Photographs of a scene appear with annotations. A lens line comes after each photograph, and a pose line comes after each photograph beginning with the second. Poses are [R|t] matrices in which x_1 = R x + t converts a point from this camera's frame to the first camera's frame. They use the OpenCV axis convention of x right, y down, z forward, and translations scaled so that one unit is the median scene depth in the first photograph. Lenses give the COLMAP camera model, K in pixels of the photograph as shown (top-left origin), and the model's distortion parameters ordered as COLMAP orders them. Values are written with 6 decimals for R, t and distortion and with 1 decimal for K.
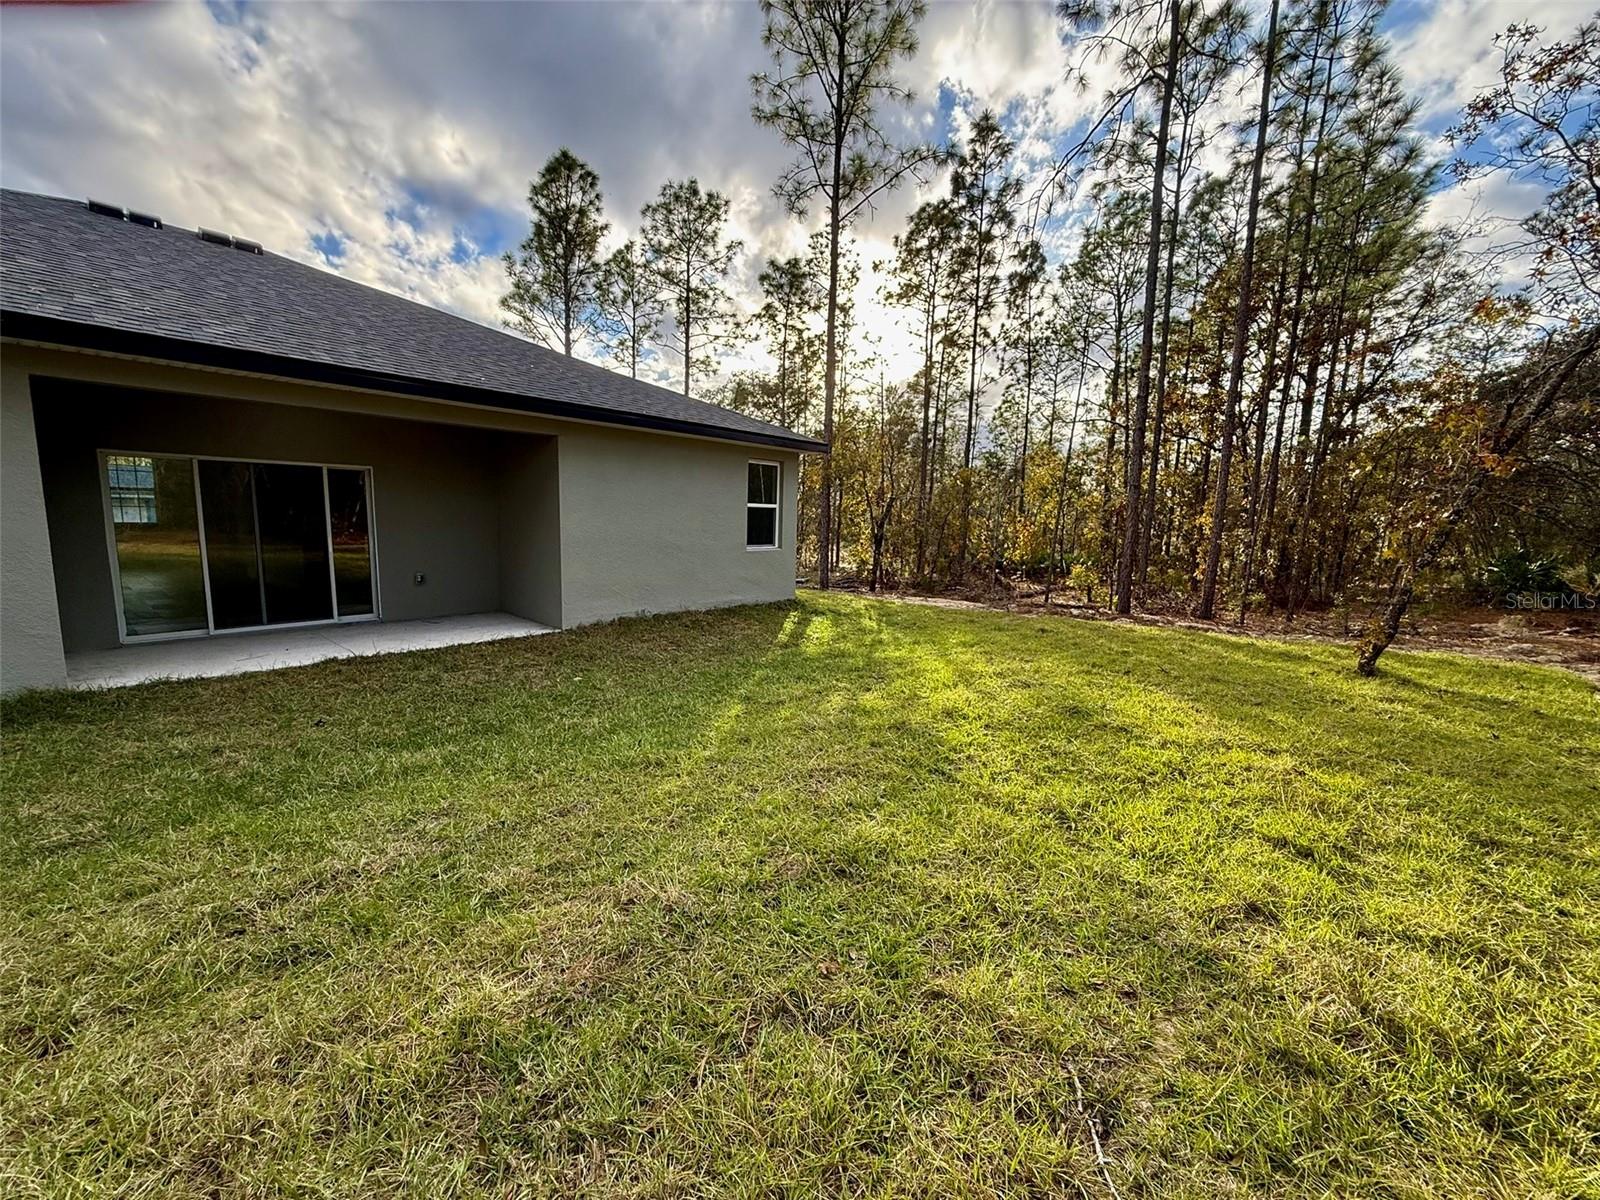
lens RADIAL K [[638.4, 0, 796.0], [0, 638.4, 597.9], [0, 0, 1]] dist [0.001460, 0.000651]
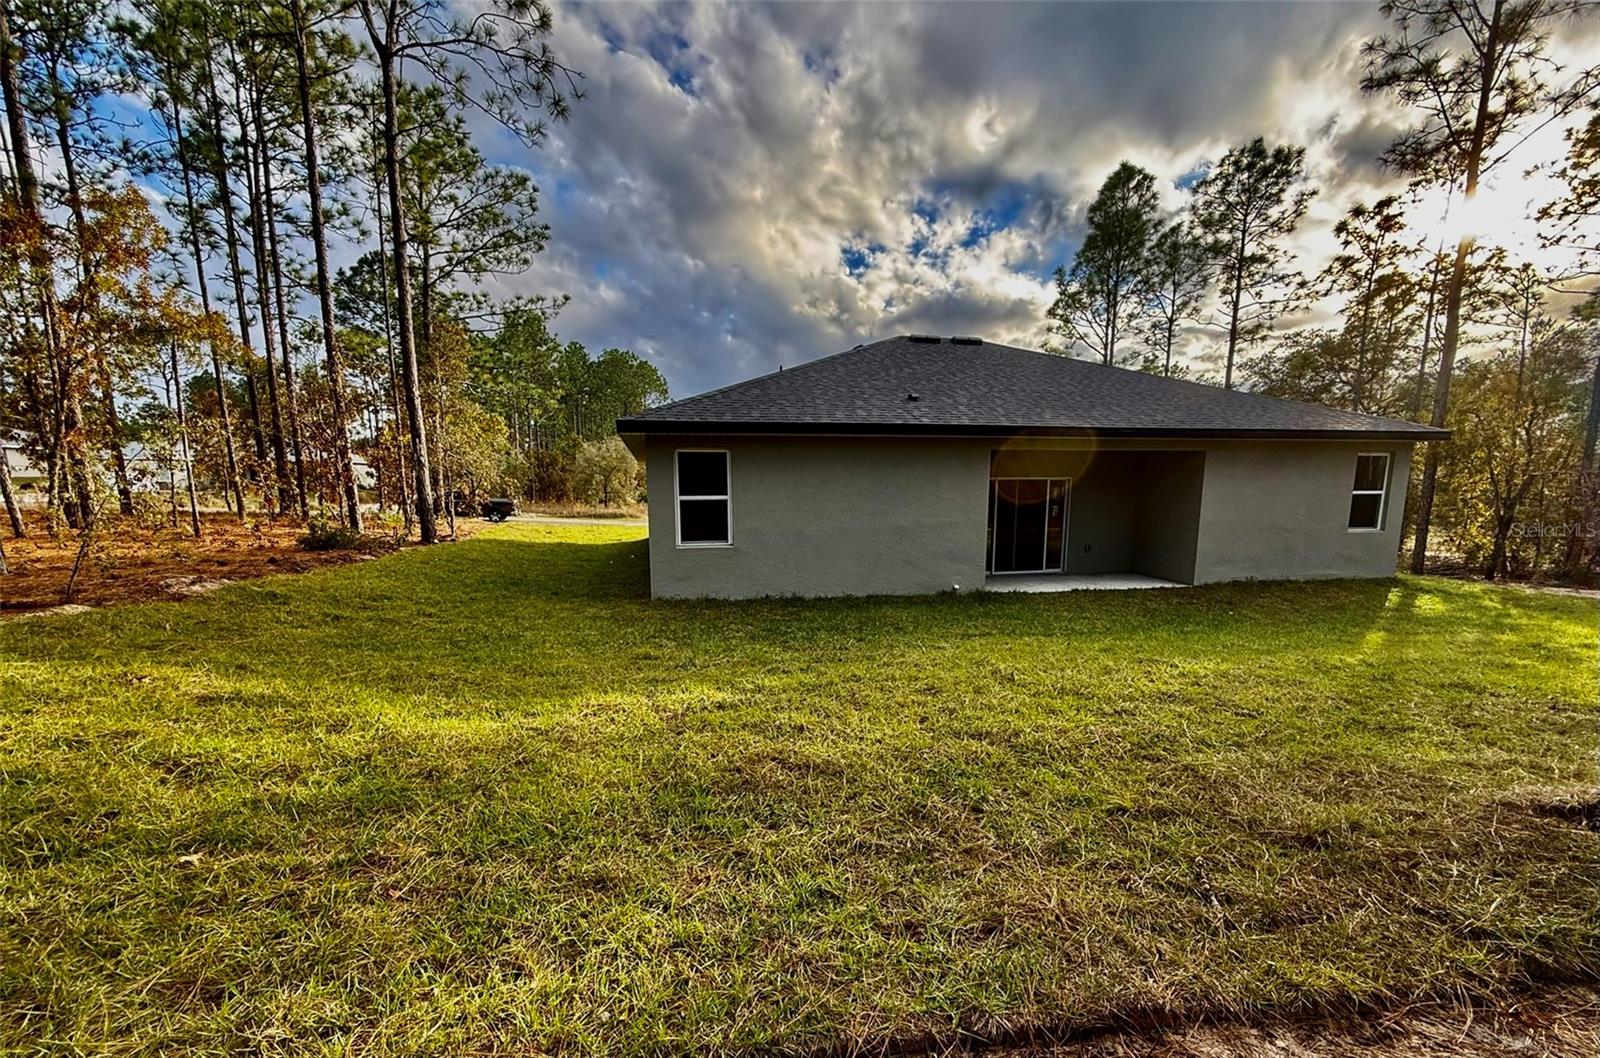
lens RADIAL K [[677.2, 0, 798.8], [0, 677.2, 599.5], [0, 0, 1]] dist [0.001470, -0.000103]
pose [[0.788731, 0.071162, -0.610606, -0.121423], [-0.056196, 0.997465, 0.043658, 0.058885], [0.612165, -0.000121, 0.790730, -0.686510]]
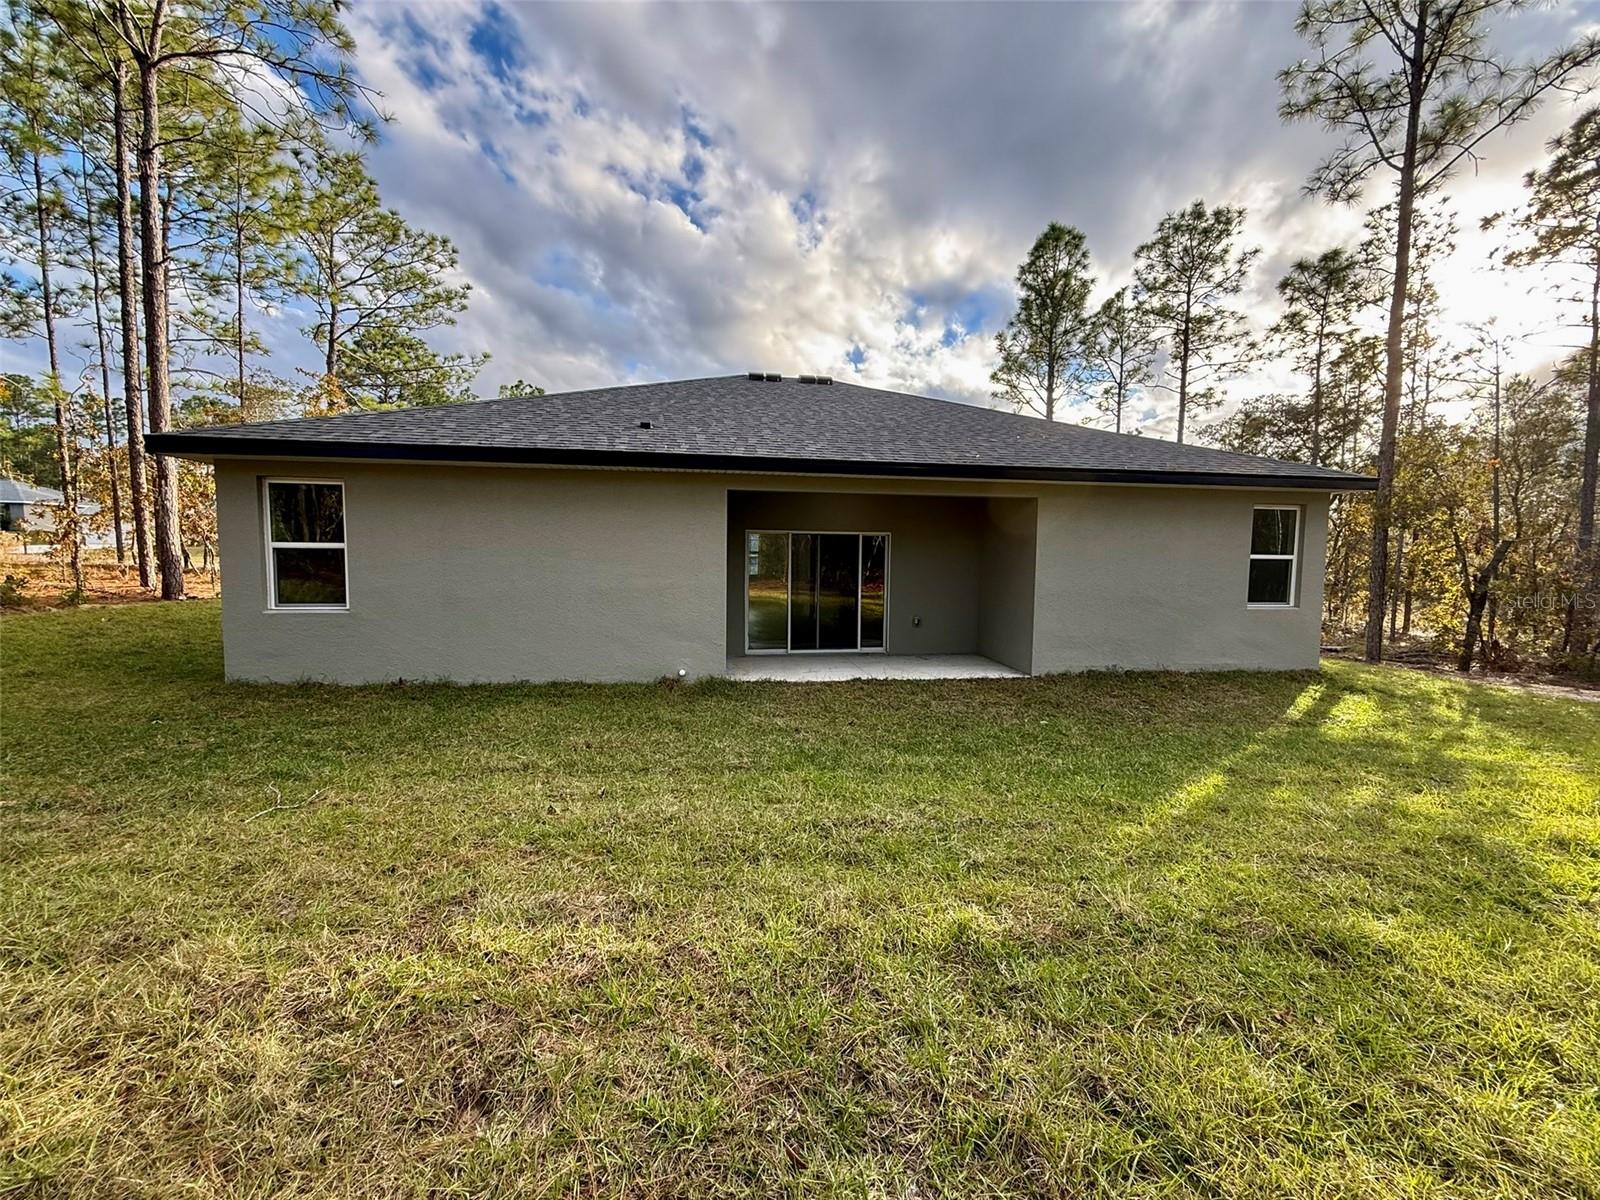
lens RADIAL K [[638.4, 0, 796.0], [0, 638.4, 597.9], [0, 0, 1]] dist [0.001460, 0.000651]
pose [[0.762040, 0.026540, -0.646986, 0.021093], [-0.077231, 0.995753, -0.050118, 0.003419], [0.642908, 0.088159, 0.760853, -0.074639]]
